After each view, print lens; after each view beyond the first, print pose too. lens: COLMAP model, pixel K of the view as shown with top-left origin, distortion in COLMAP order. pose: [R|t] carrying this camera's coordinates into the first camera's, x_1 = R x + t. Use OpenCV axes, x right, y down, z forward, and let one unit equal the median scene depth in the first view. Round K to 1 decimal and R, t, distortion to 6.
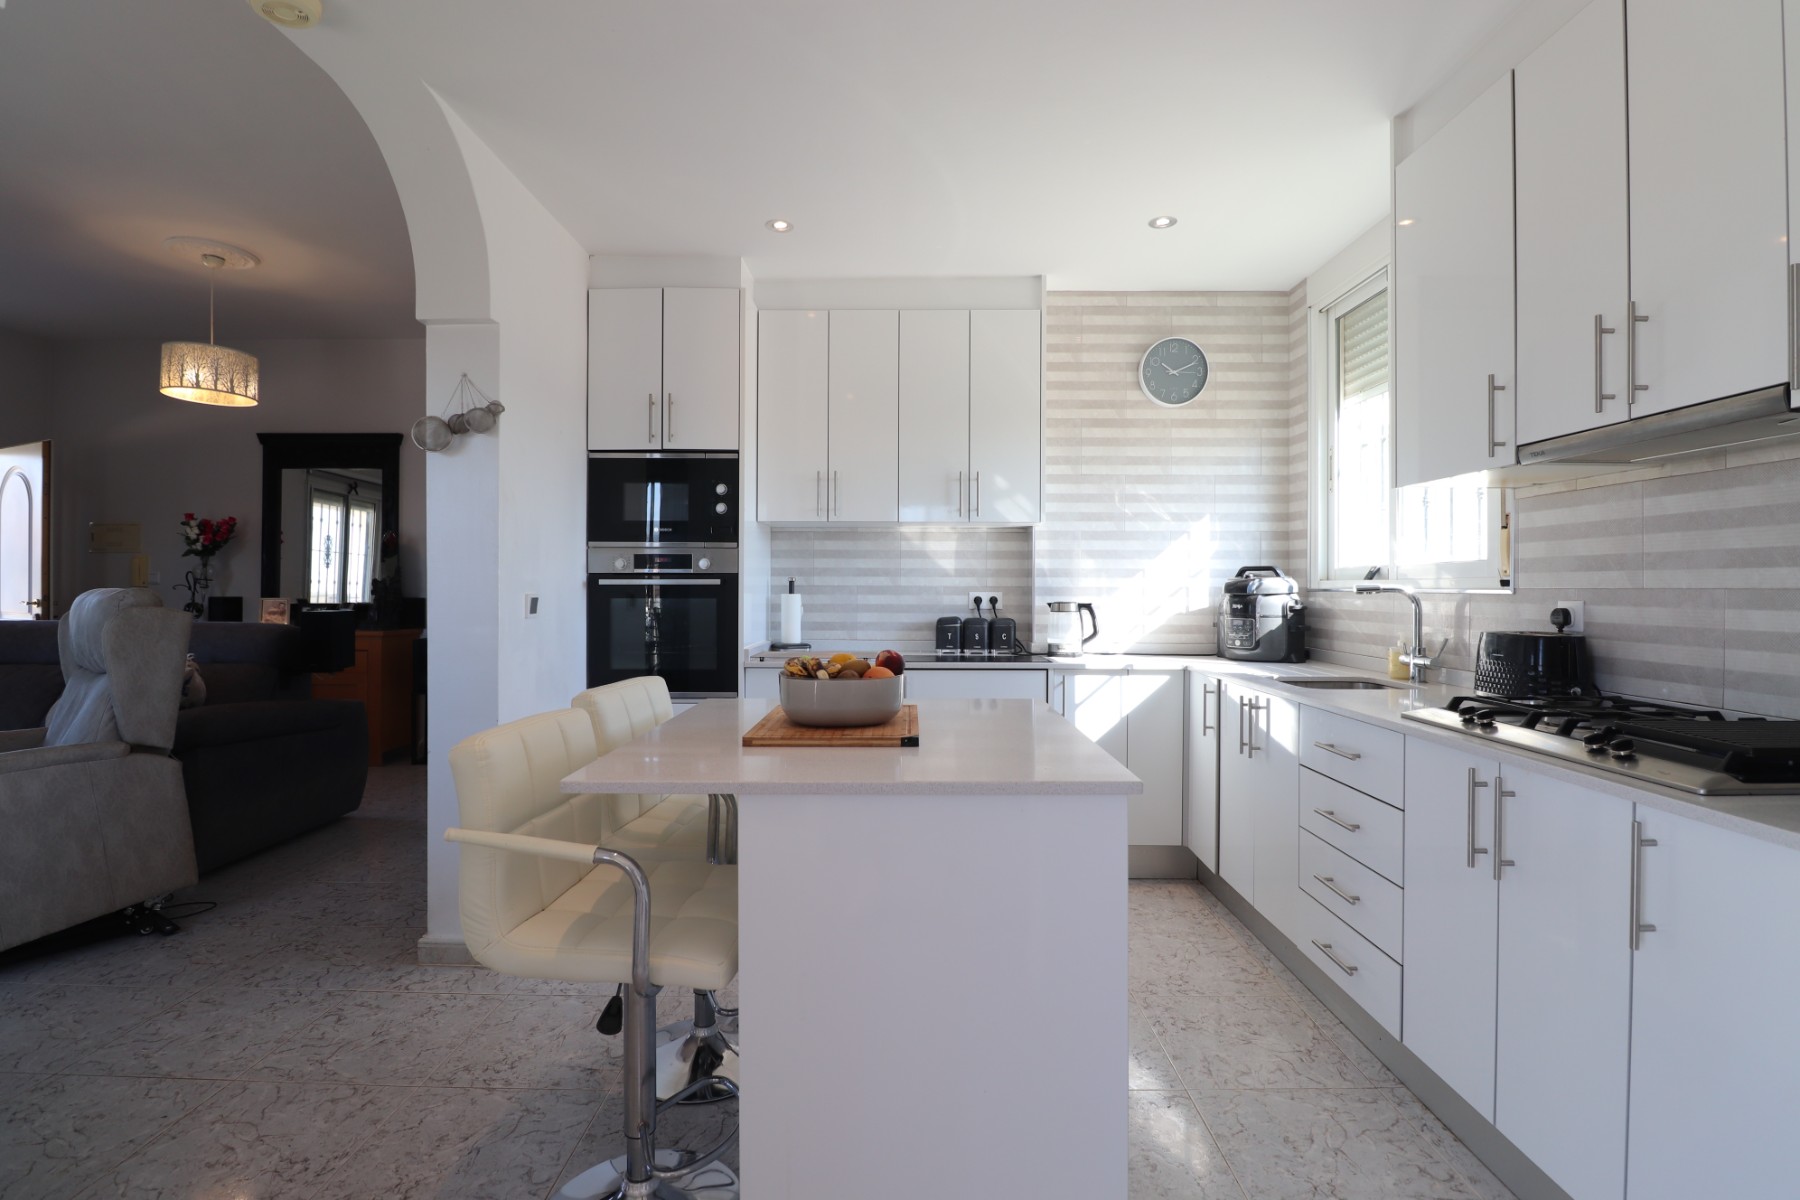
lens RADIAL K [[835.1, 0, 905.4], [0, 835.1, 587.4], [0, 0, 1]] dist [0.002208, -0.014456]
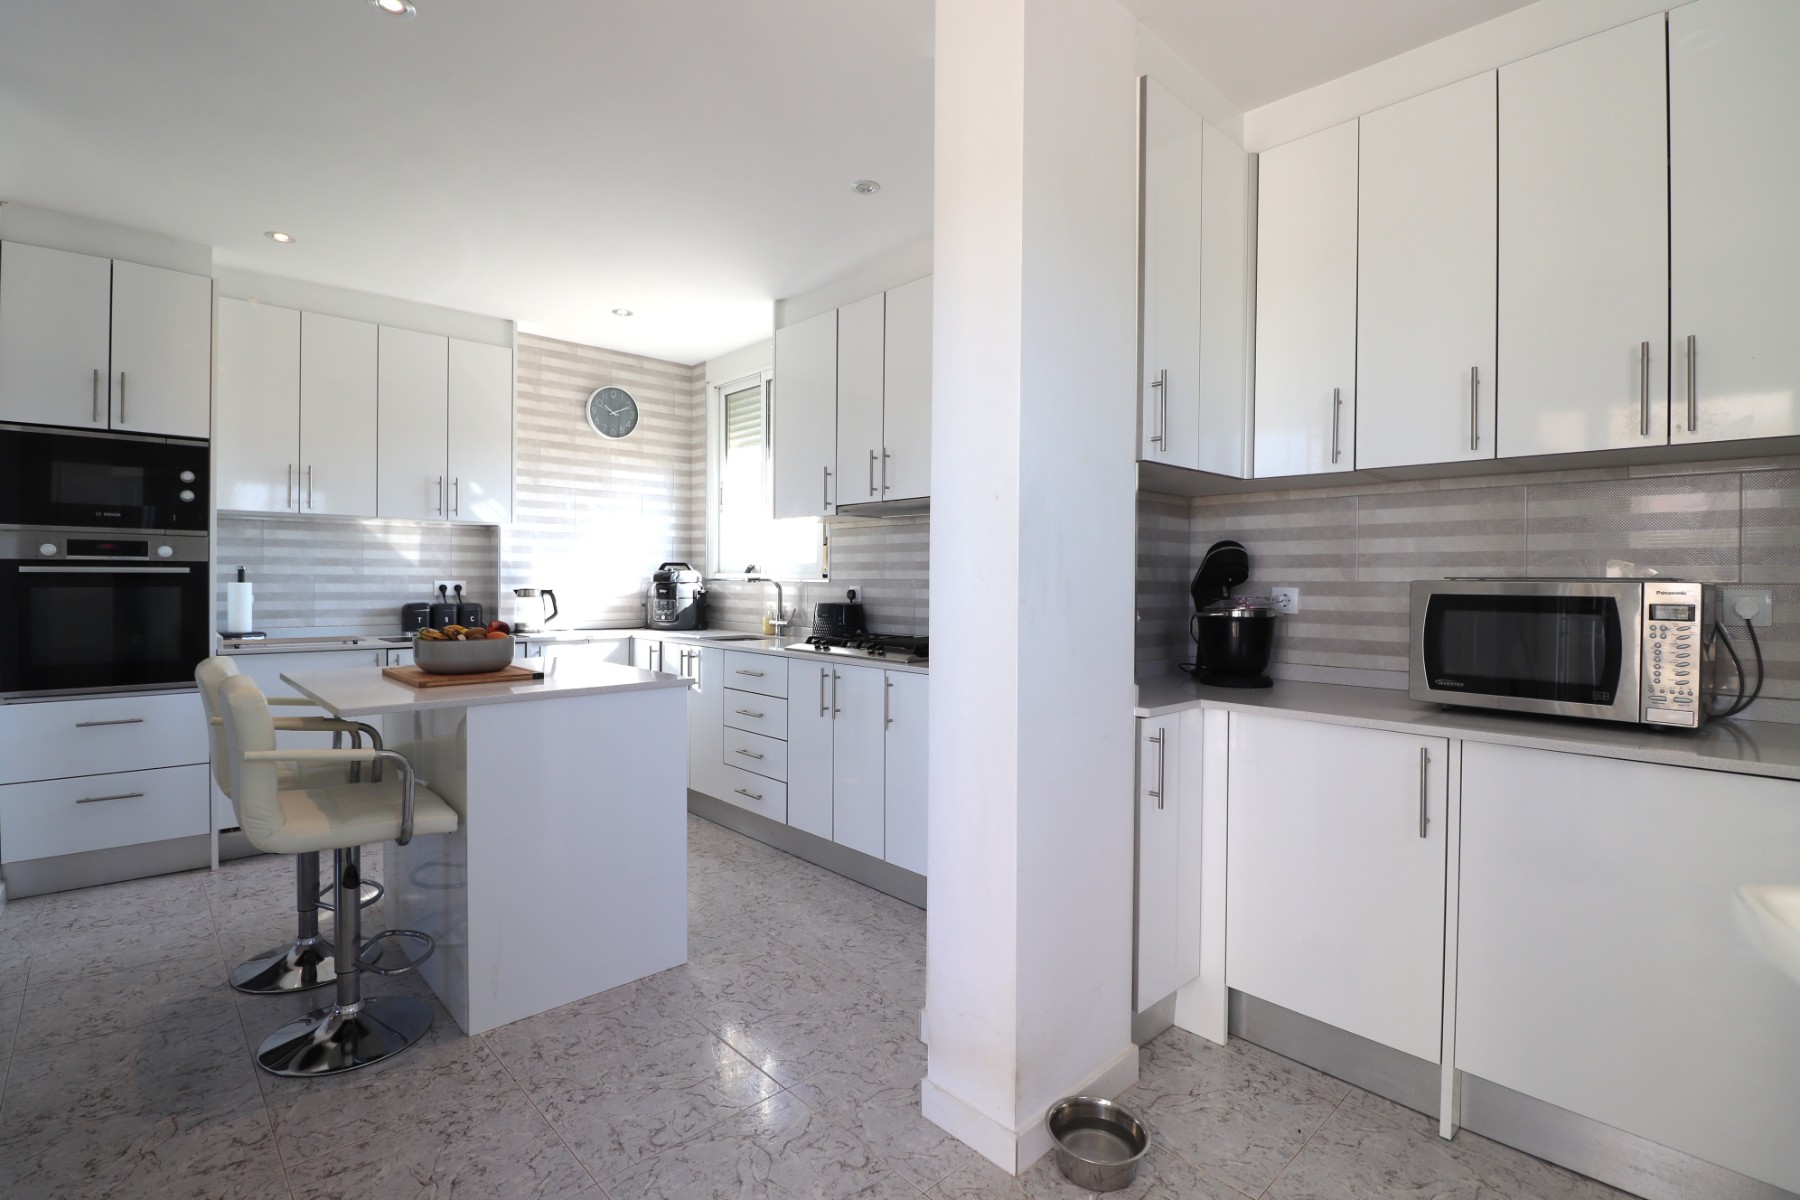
lens RADIAL K [[835.1, 0, 905.4], [0, 835.1, 587.4], [0, 0, 1]] dist [0.002208, -0.014456]
pose [[0.722305, -0.004474, 0.691561, -0.265213], [-0.004718, 0.999924, 0.011397, -0.001325], [-0.691559, -0.011495, 0.722228, -0.277114]]
